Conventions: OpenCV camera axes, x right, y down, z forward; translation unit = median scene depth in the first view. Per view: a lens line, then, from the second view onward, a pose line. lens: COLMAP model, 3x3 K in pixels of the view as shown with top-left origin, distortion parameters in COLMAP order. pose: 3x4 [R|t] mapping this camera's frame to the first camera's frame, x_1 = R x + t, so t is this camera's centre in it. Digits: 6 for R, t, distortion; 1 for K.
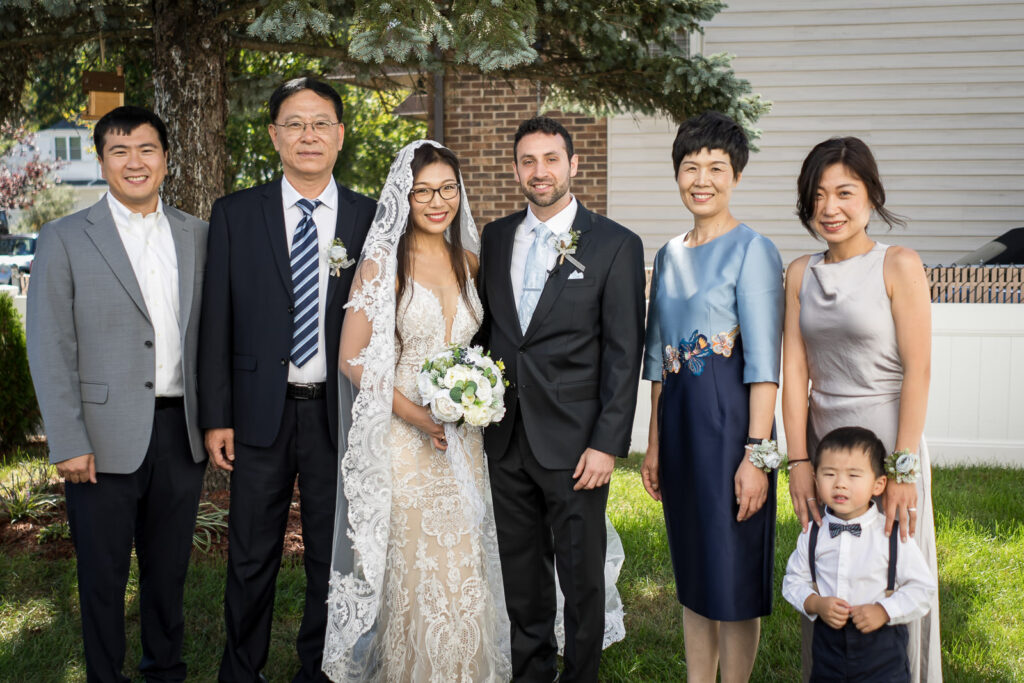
lens RADIAL K [[1239.5, 0, 512.0], [0, 1239.5, 341.5], [0, 0, 1]] dist [-0.008023, 0.013916]
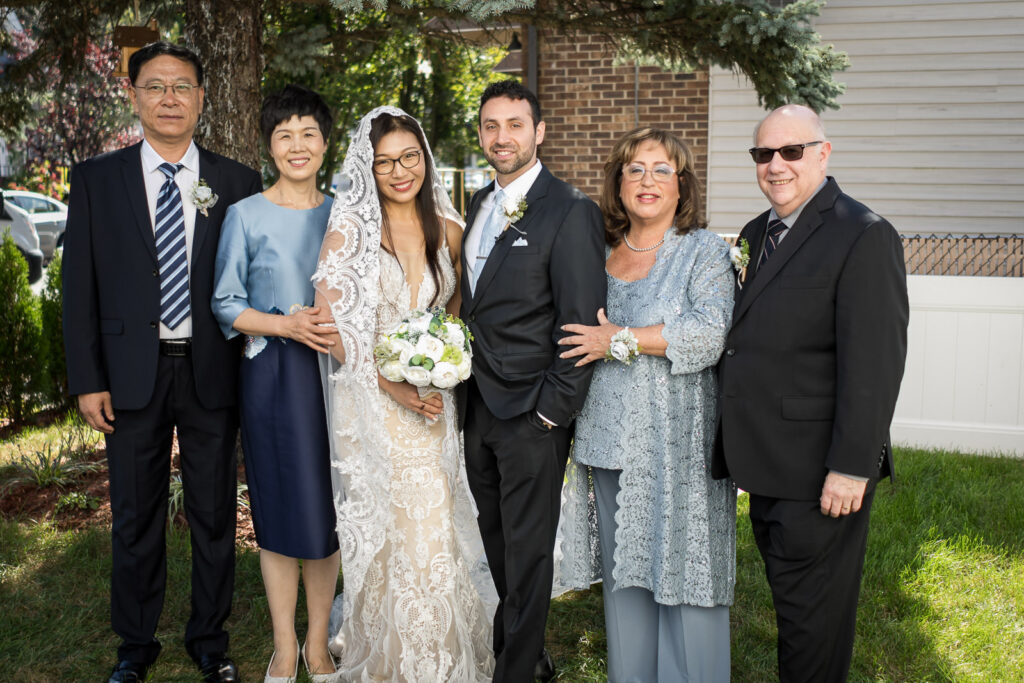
lens RADIAL K [[1262.0, 0, 512.0], [0, 1262.0, 341.5], [0, 0, 1]] dist [-0.003202, -0.001148]
pose [[0.993440, 0.019005, -0.112764, 0.061431], [-0.015717, 0.999427, 0.029981, -0.005478], [0.113269, -0.028012, 0.993169, 0.041747]]
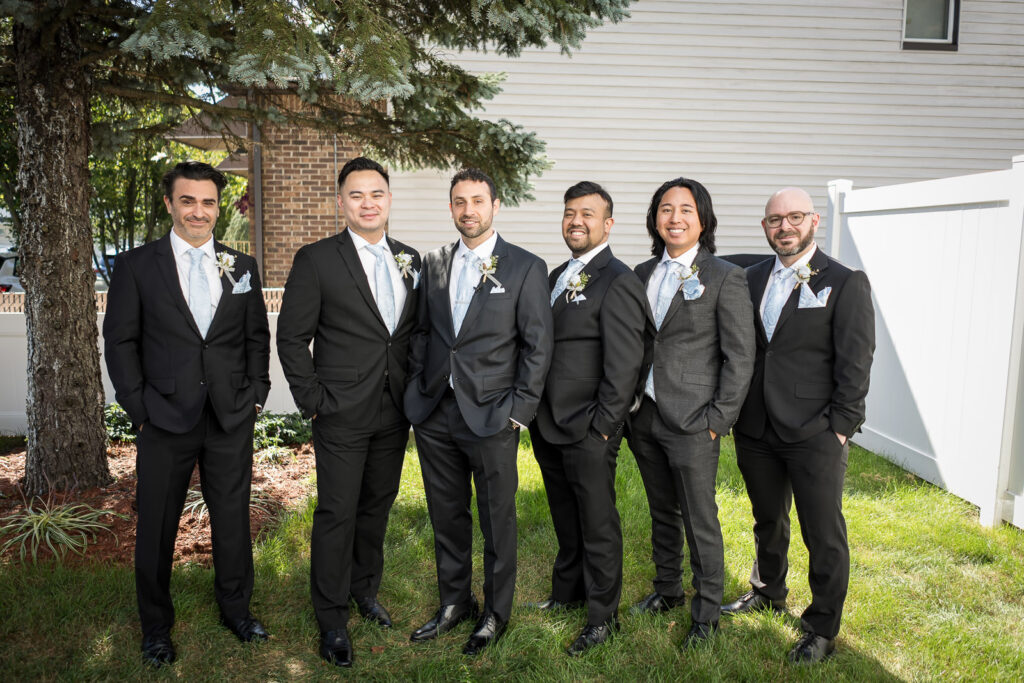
lens RADIAL K [[810.9, 0, 512.0], [0, 810.9, 341.5], [0, 0, 1]] dist [-0.003333, -0.005011]
pose [[0.963082, -0.016775, 0.268685, -0.052251], [0.014005, 0.999827, 0.012224, -0.012402], [-0.268844, -0.008010, 0.963150, 0.159877]]
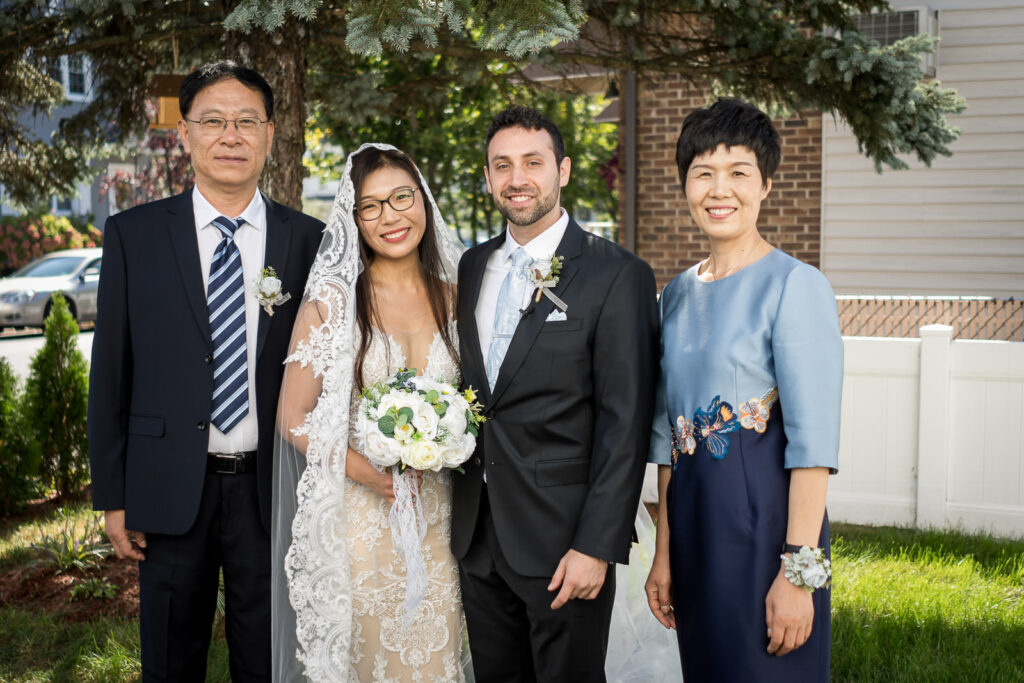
lens RADIAL K [[1305.6, 0, 512.0], [0, 1305.6, 341.5], [0, 0, 1]] dist [-0.012149, -0.035880]
pose [[0.977802, 0.016614, -0.208869, 0.088884], [-0.020078, 0.999694, -0.014476, -0.012730], [0.208565, 0.018349, 0.977836, 0.105989]]
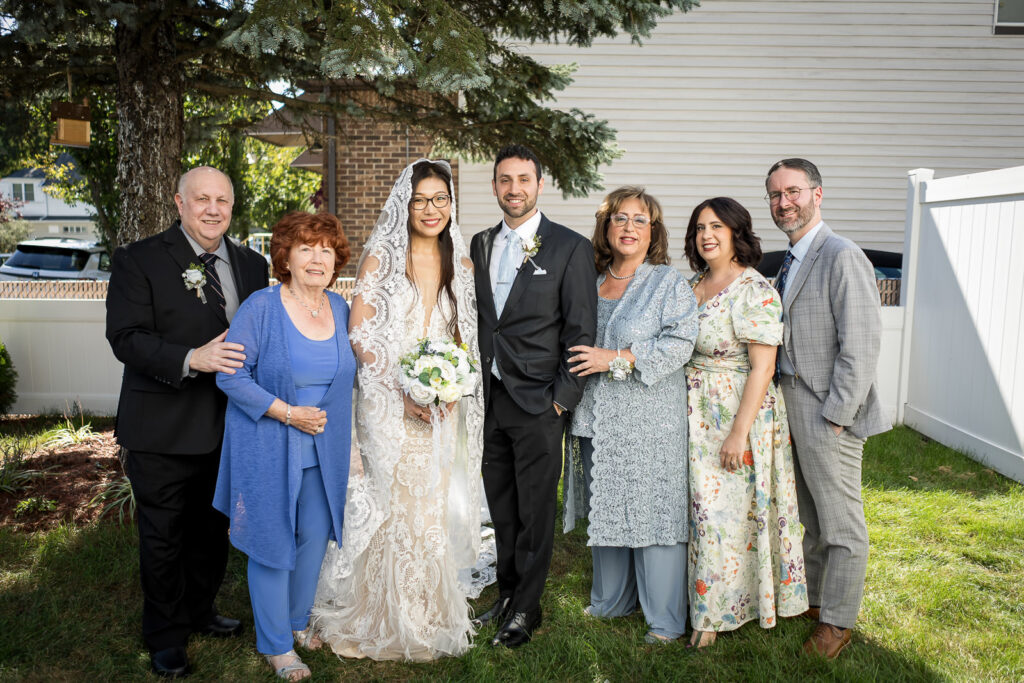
lens RADIAL K [[831.7, 0, 512.0], [0, 831.7, 341.5], [0, 0, 1]] dist [-0.007714, -0.005578]
pose [[0.982282, -0.006653, 0.187290, -0.058783], [0.004955, 0.999942, 0.009532, -0.000375], [-0.187343, -0.008435, 0.982258, 0.132762]]
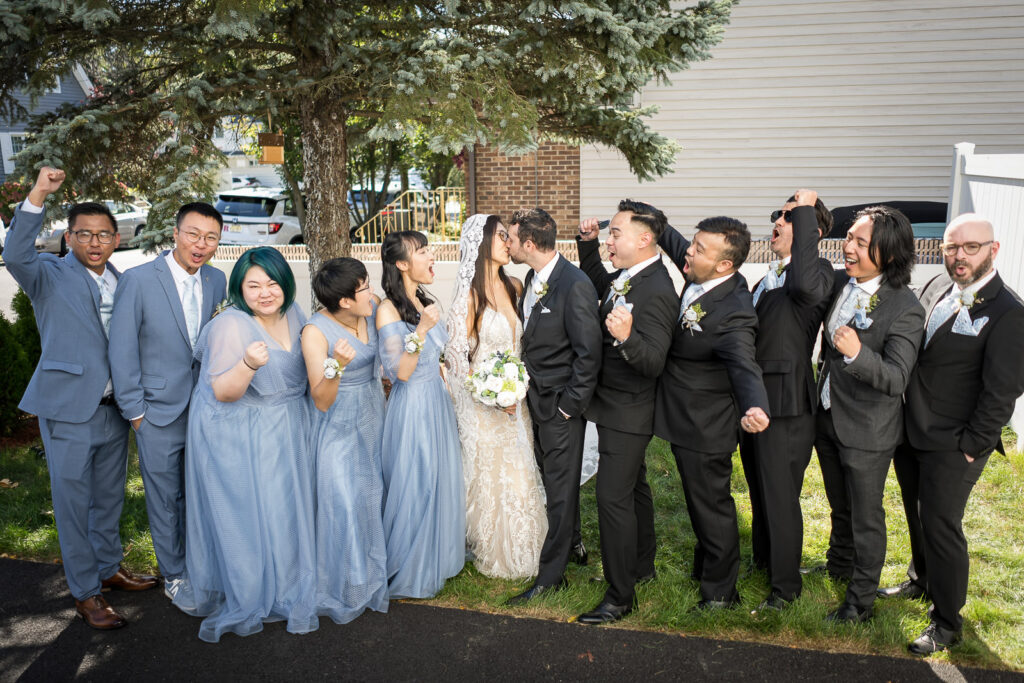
lens RADIAL K [[831.7, 0, 512.0], [0, 831.7, 341.5], [0, 0, 1]] dist [-0.007714, -0.005578]
pose [[0.999912, -0.012302, -0.005047, -0.008996], [0.012772, 0.994165, 0.107109, -0.047906], [0.003700, -0.107164, 0.994235, -0.091809]]
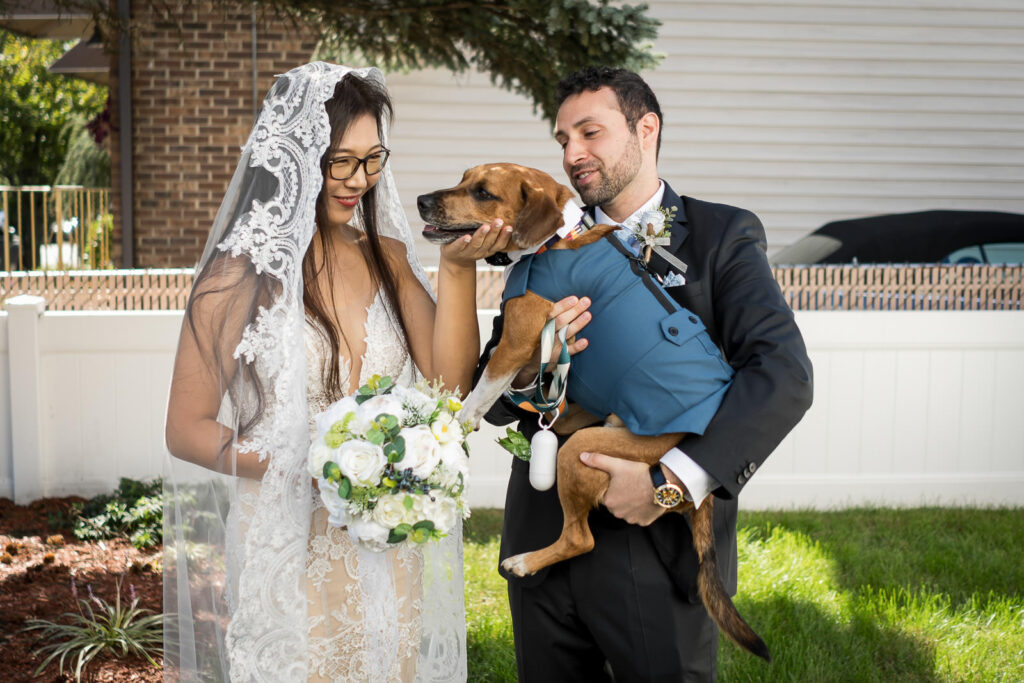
lens RADIAL K [[1305.8, 0, 508.2], [0, 1305.8, 325.2], [0, 0, 1]] dist [0.006218, -0.036600]
pose [[0.961807, -0.014142, 0.273362, -0.085087], [0.015897, 0.999865, -0.004205, -0.020422], [-0.273266, 0.008390, 0.961902, 0.209464]]
